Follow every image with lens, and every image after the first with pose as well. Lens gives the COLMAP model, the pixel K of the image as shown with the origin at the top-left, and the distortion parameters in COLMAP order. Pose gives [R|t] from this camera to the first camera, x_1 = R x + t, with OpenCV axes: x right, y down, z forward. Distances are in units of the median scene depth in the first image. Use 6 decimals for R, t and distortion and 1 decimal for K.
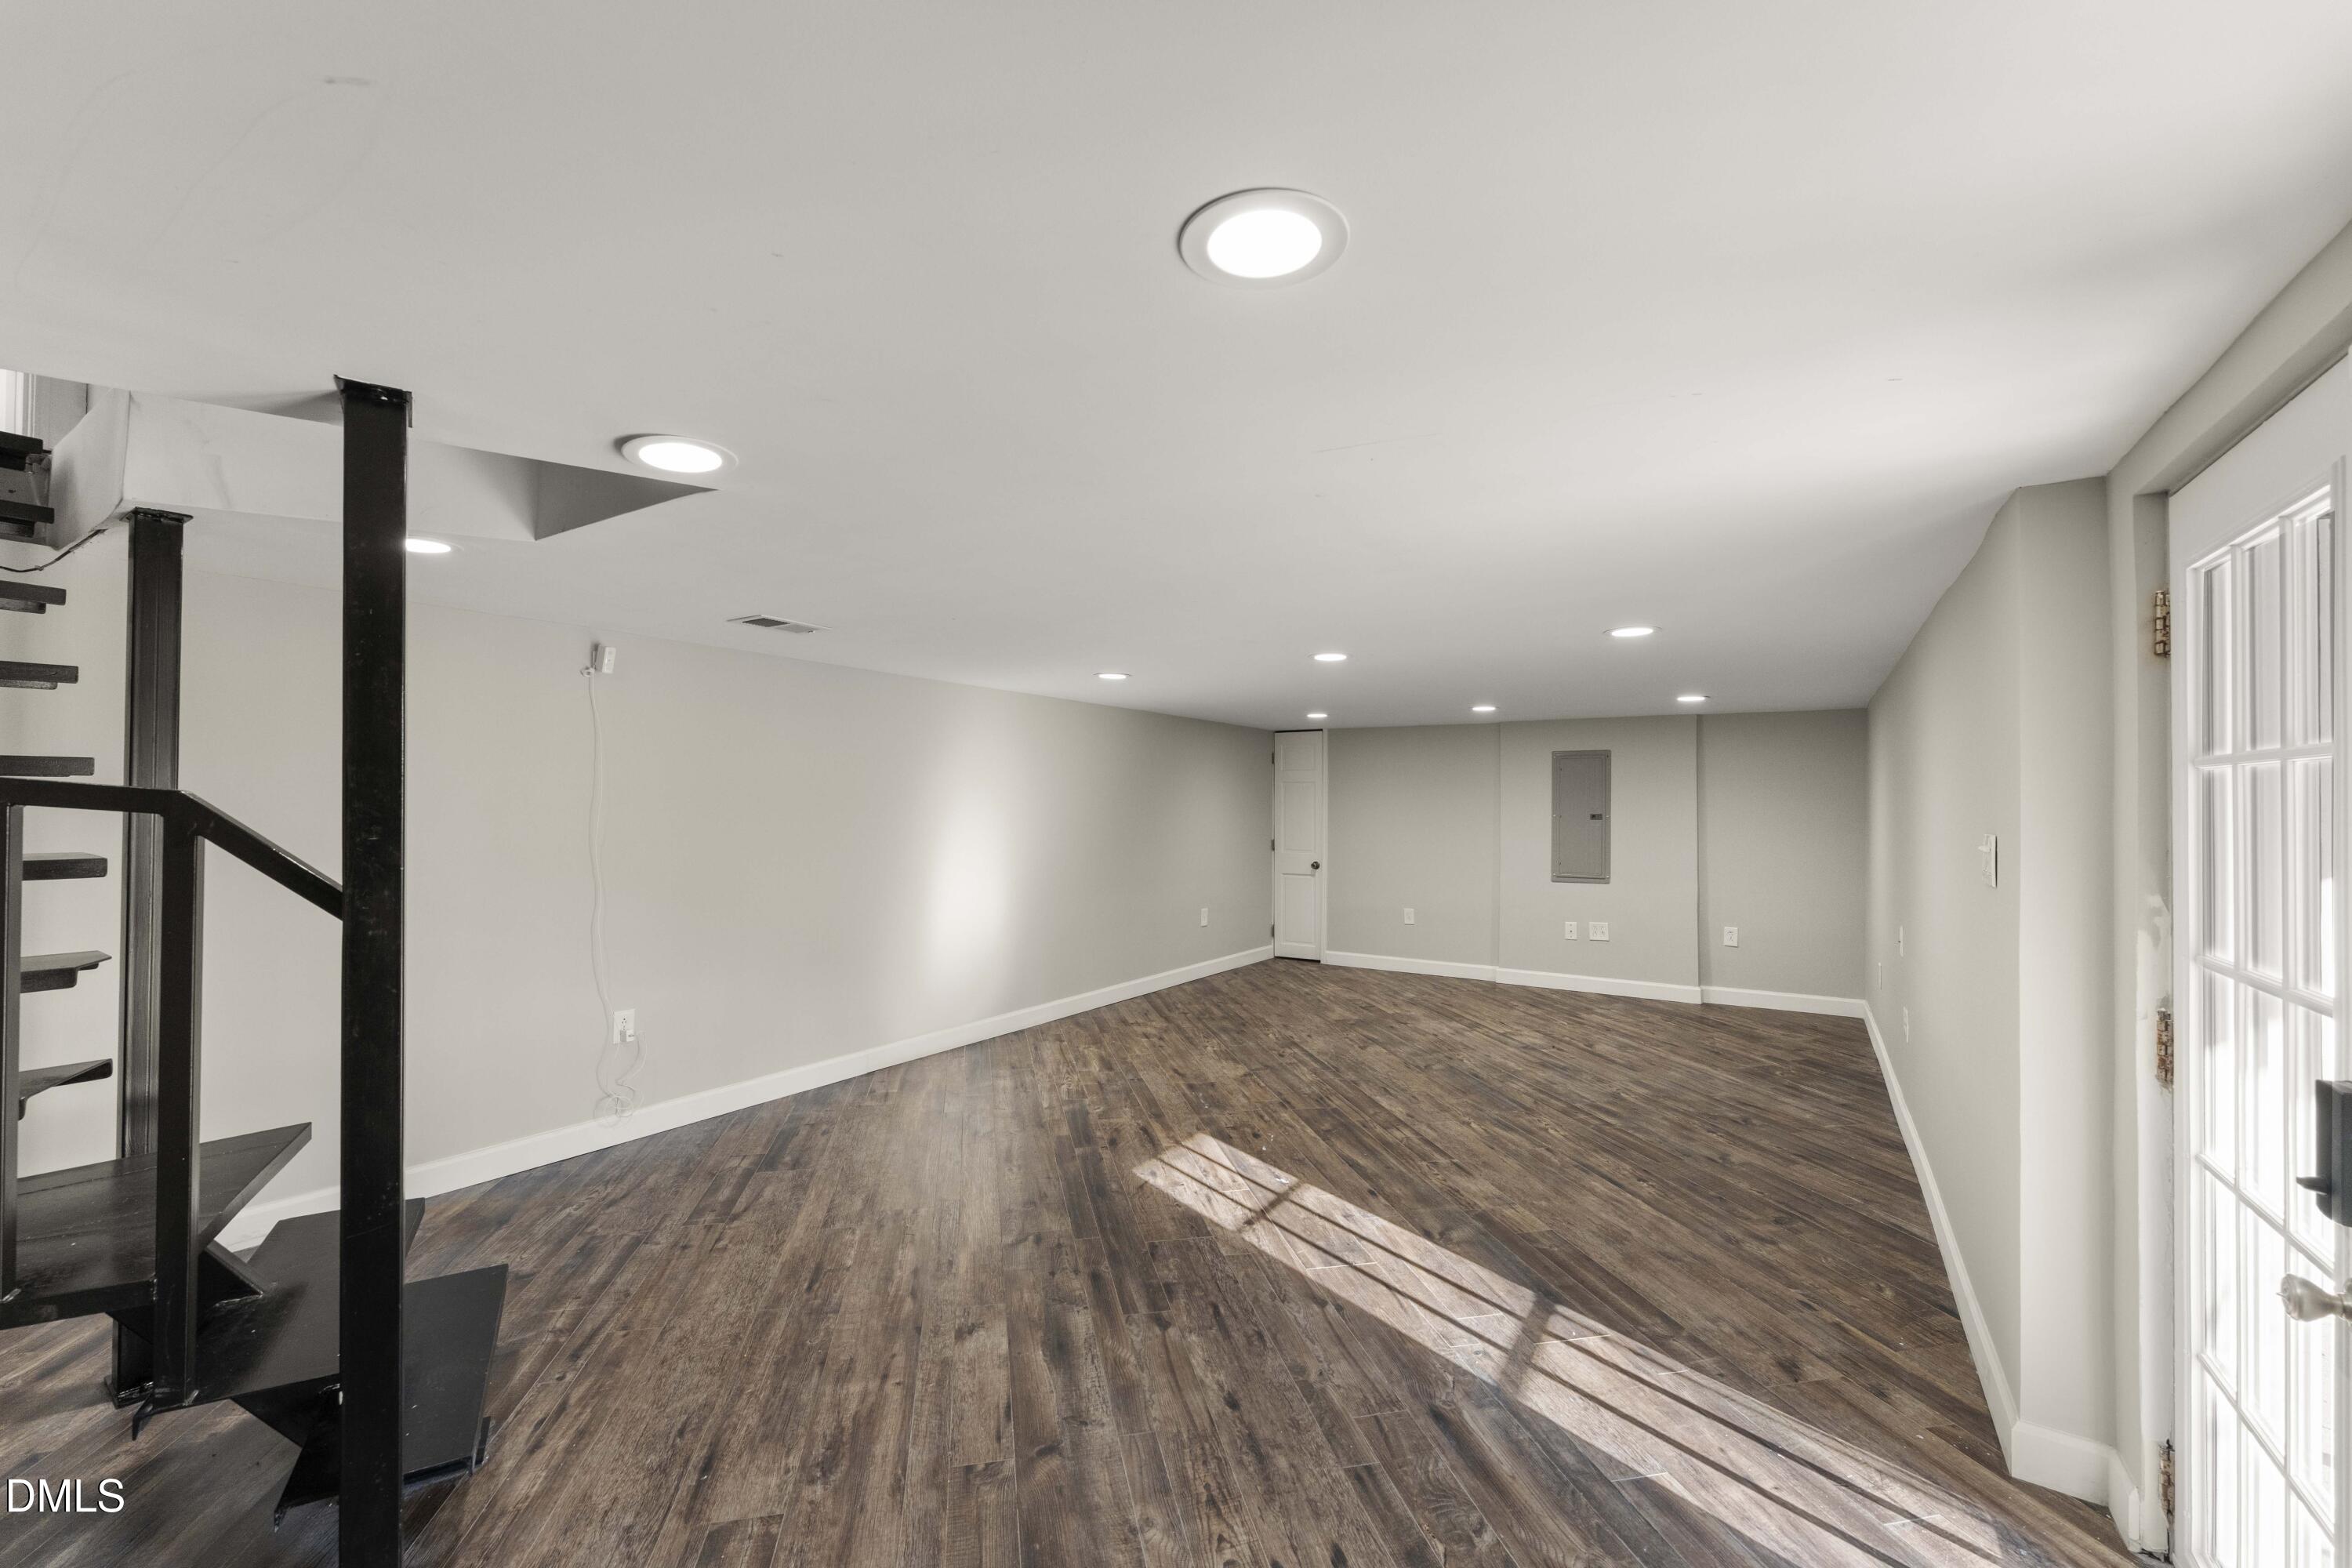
lens RADIAL K [[950.8, 0, 1160.3], [0, 950.8, 790.2], [0, 0, 1]] dist [0.009169, -0.000077]
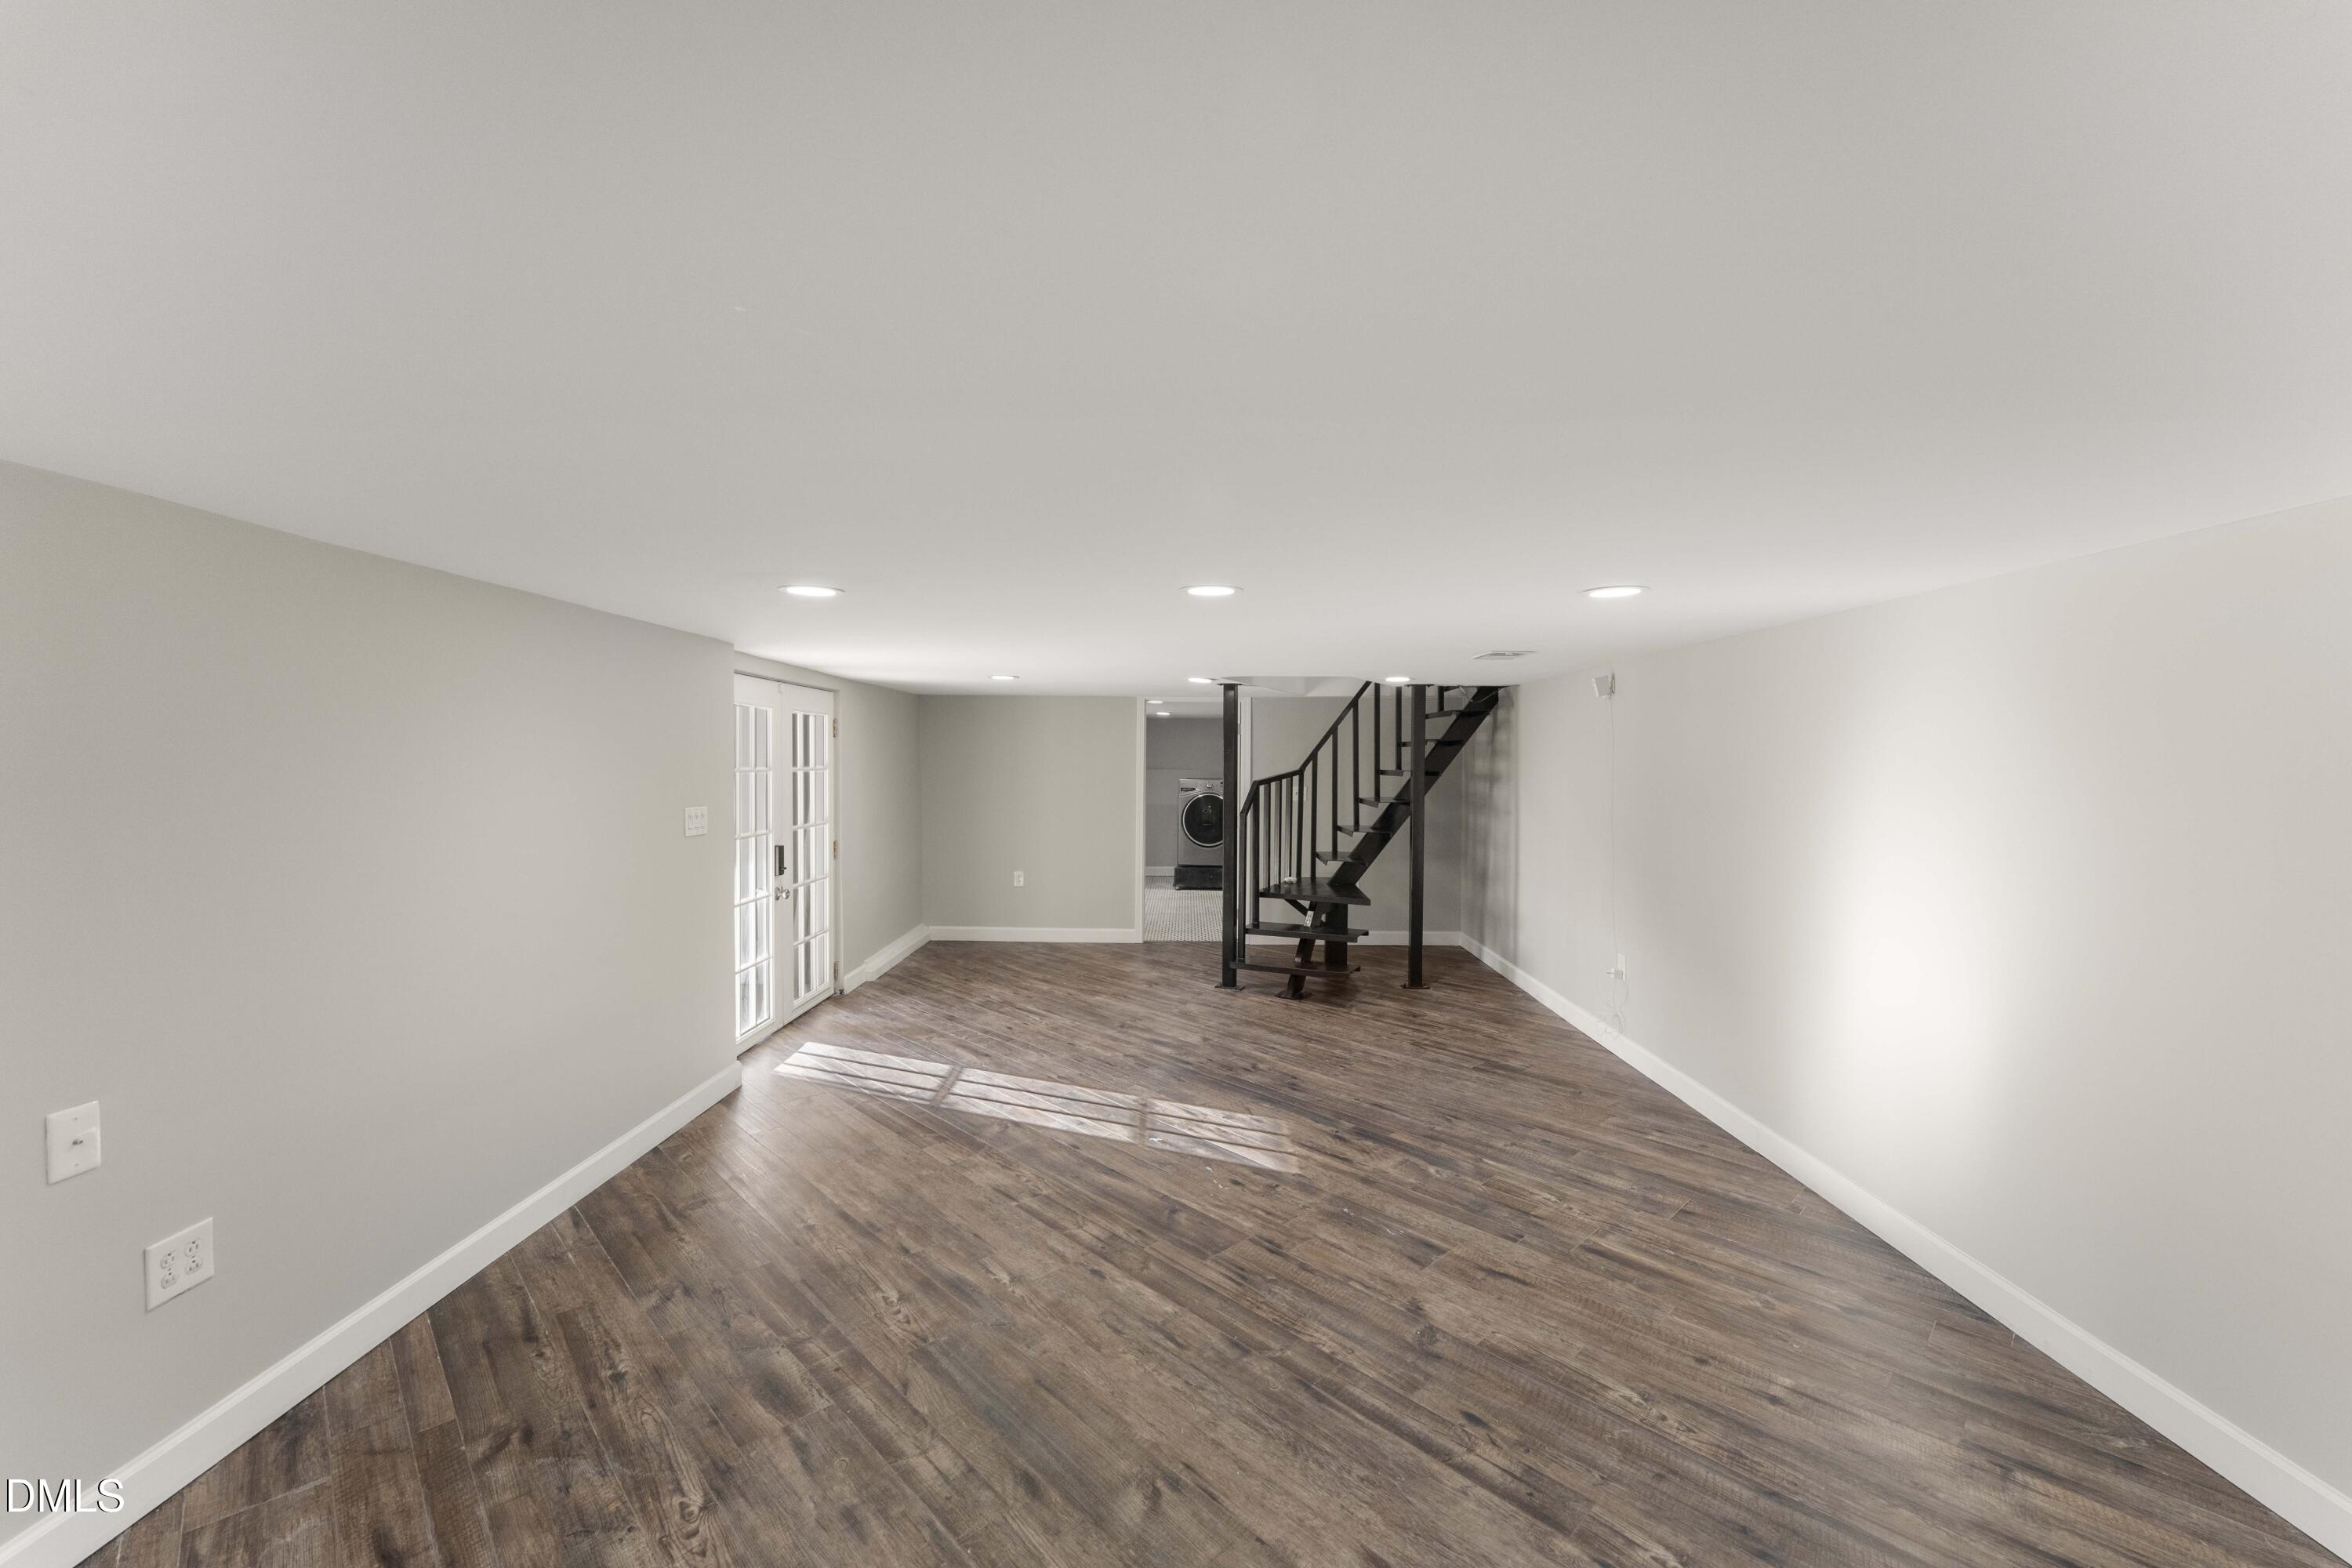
lens RADIAL K [[950.8, 0, 1160.3], [0, 950.8, 790.2], [0, 0, 1]] dist [0.009169, -0.000077]
pose [[-0.846440, 0.005499, -0.532455, 0.730506], [-0.004144, 0.999848, 0.016913, -0.008544], [0.532467, 0.016522, -0.846289, 1.998348]]
